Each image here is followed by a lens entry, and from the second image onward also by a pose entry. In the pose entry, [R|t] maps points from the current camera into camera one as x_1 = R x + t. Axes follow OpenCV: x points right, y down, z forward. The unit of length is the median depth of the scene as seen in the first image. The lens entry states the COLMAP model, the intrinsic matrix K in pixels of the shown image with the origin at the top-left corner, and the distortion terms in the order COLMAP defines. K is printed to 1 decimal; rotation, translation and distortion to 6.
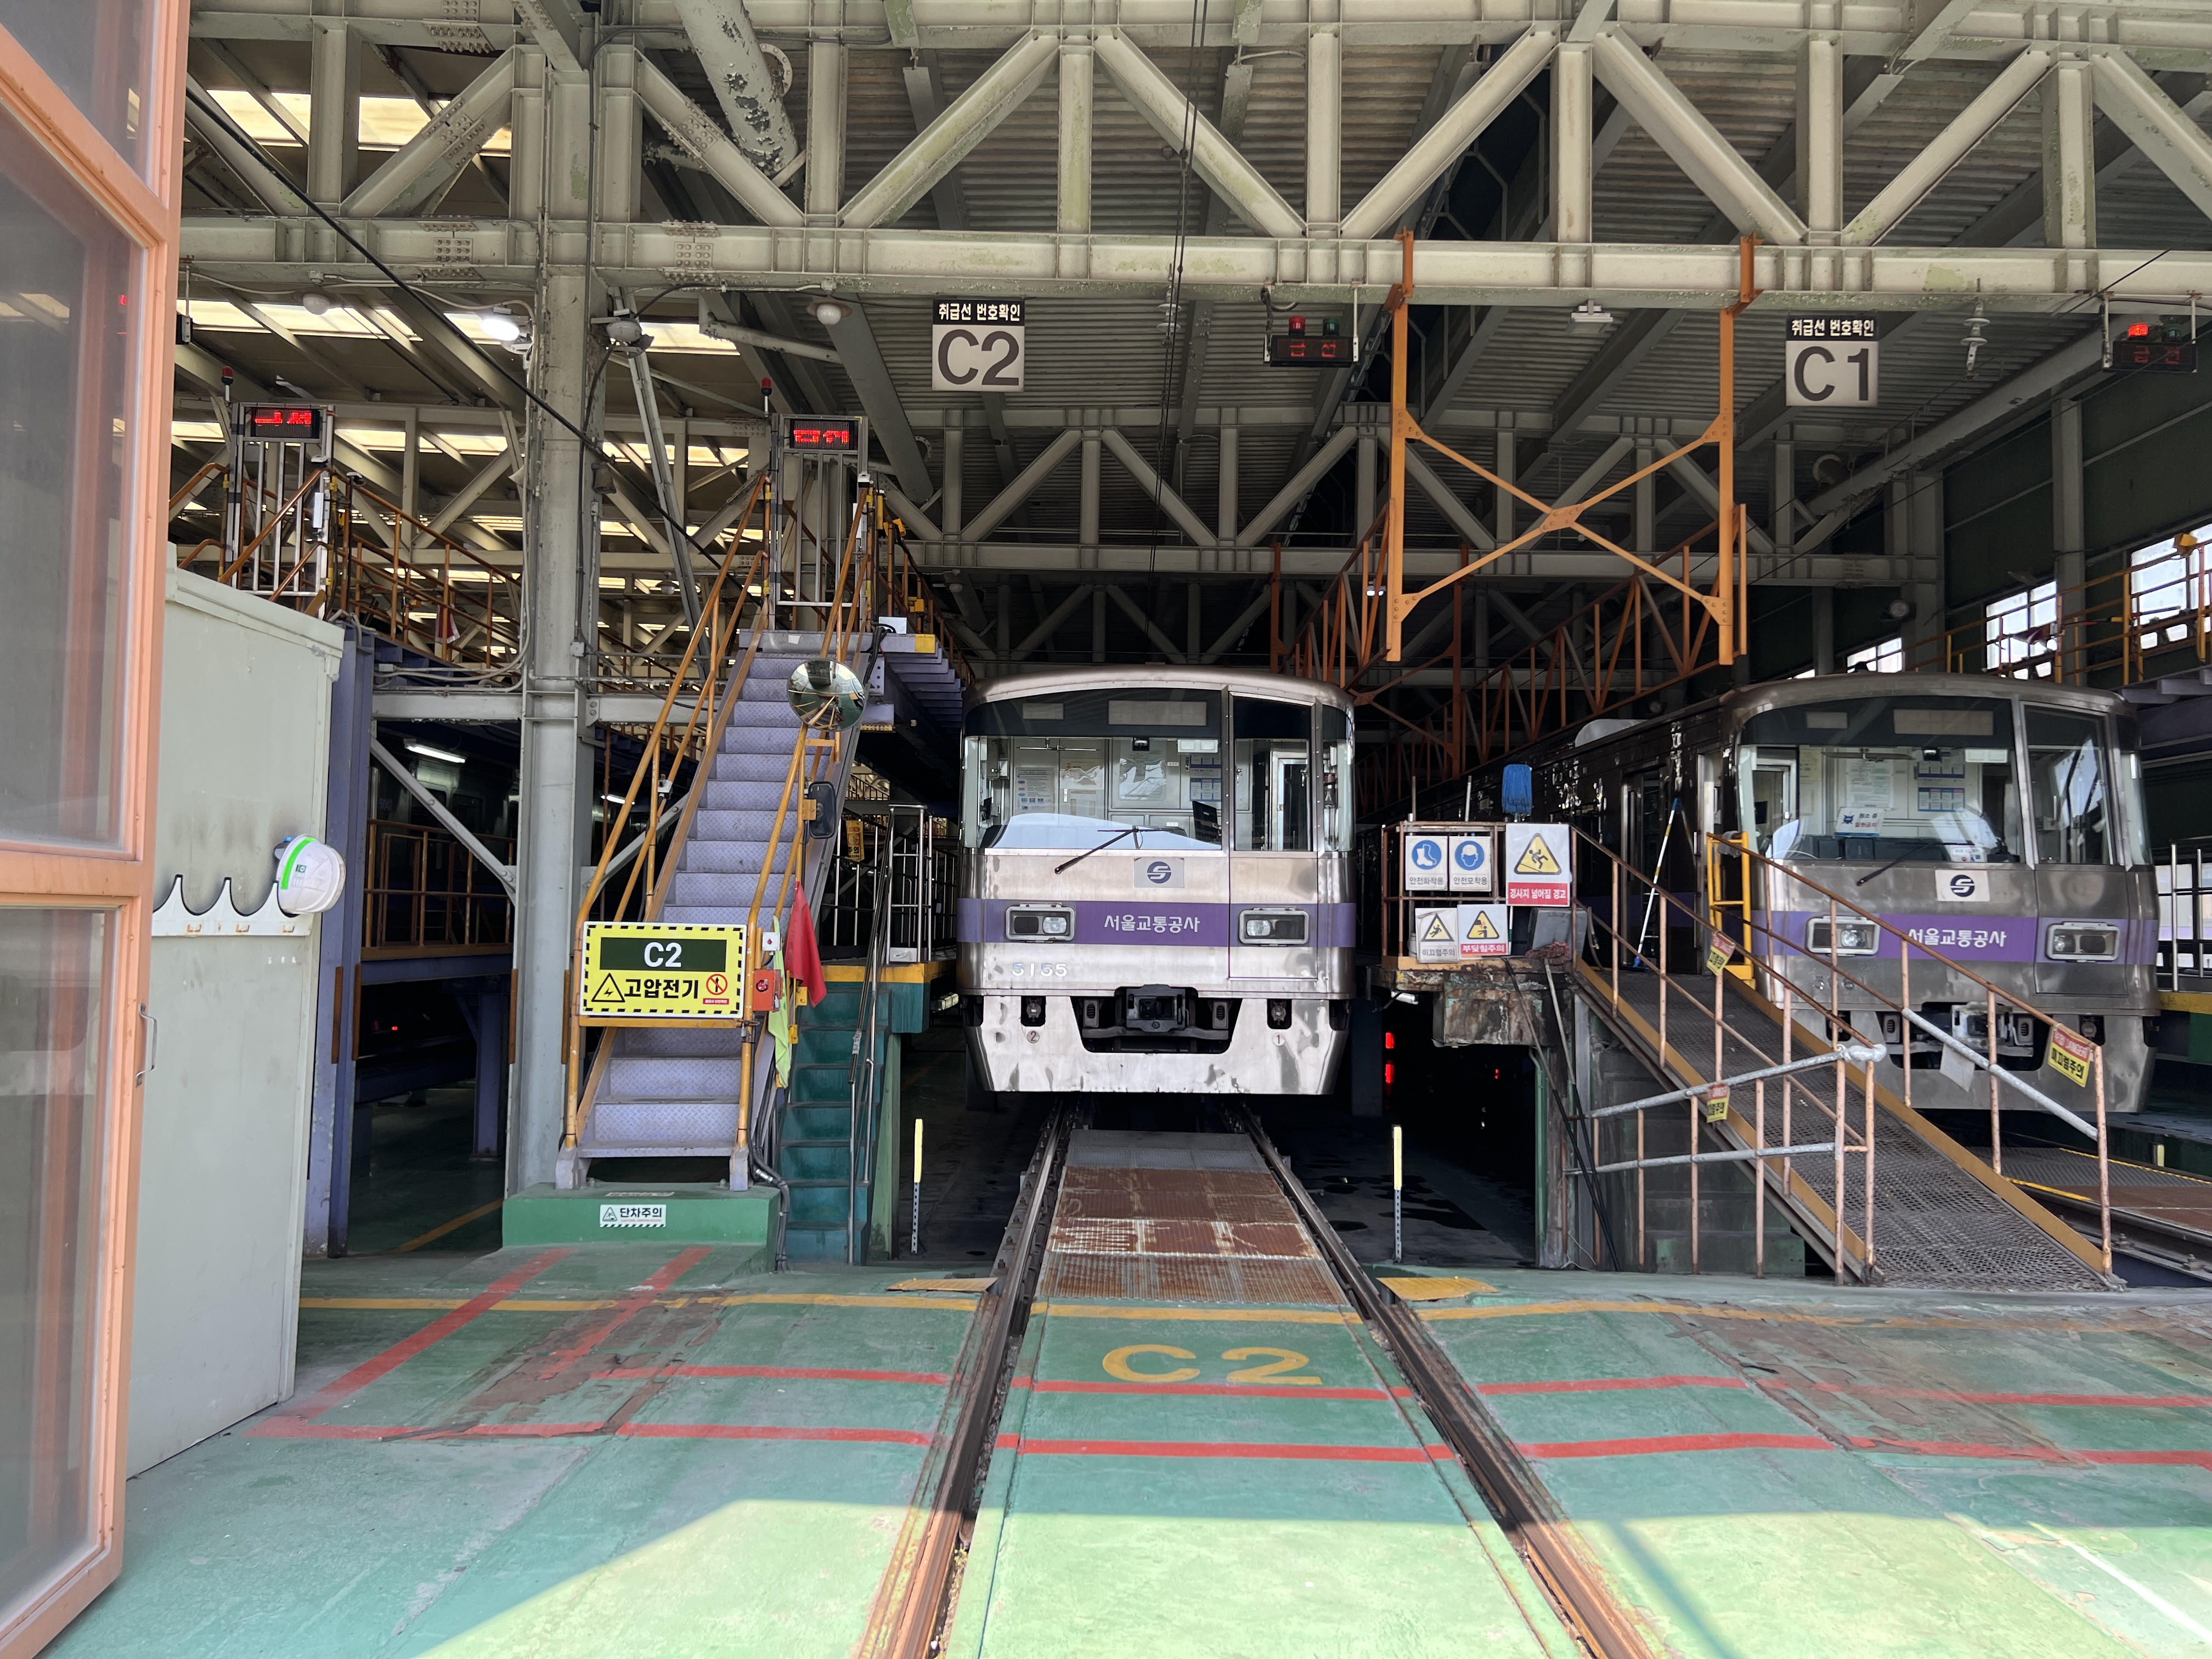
lens RADIAL K [[1704.4, 0, 1104.0], [0, 1704.4, 820.4], [0, 0, 1]] dist [0.077611, -0.093149]
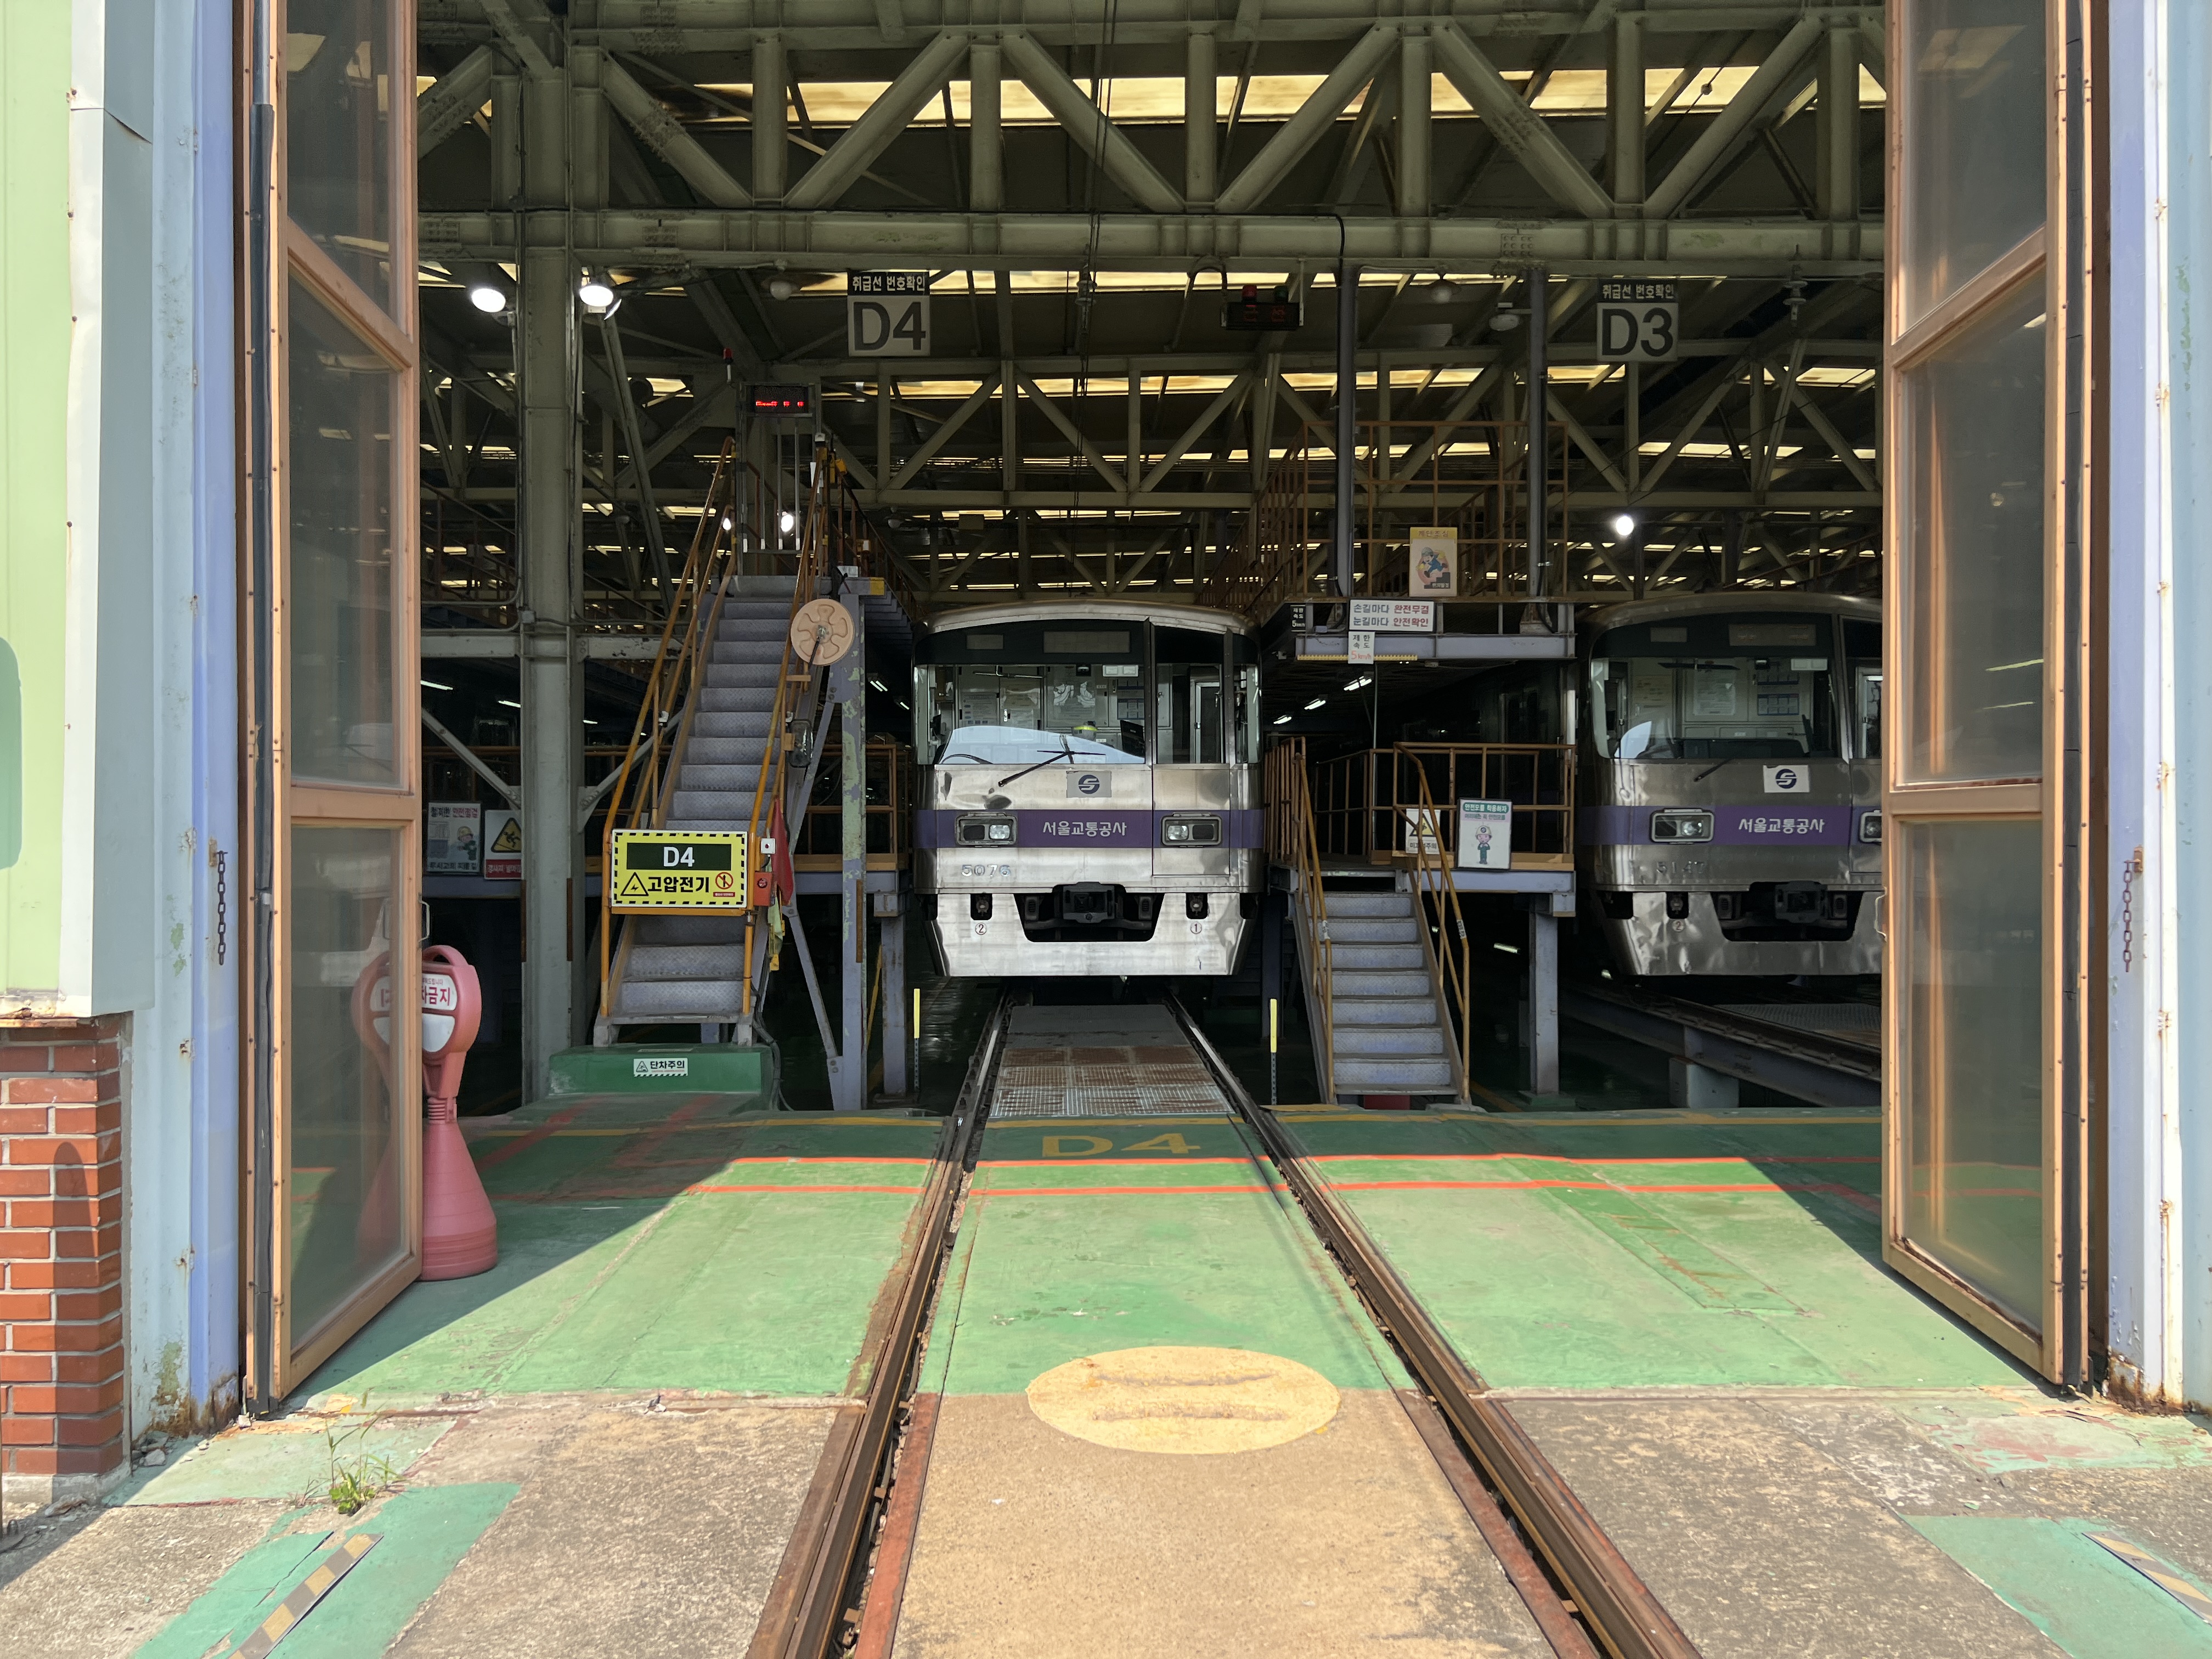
lens RADIAL K [[1704.4, 0, 1099.1], [0, 1704.4, 852.0], [0, 0, 1]] dist [0.077611, -0.093149]
pose [[0.999438, -0.019813, 0.027024, 0.007938], [0.017845, 0.997302, 0.071208, -0.004976], [-0.028362, -0.070686, 0.997095, -0.150751]]
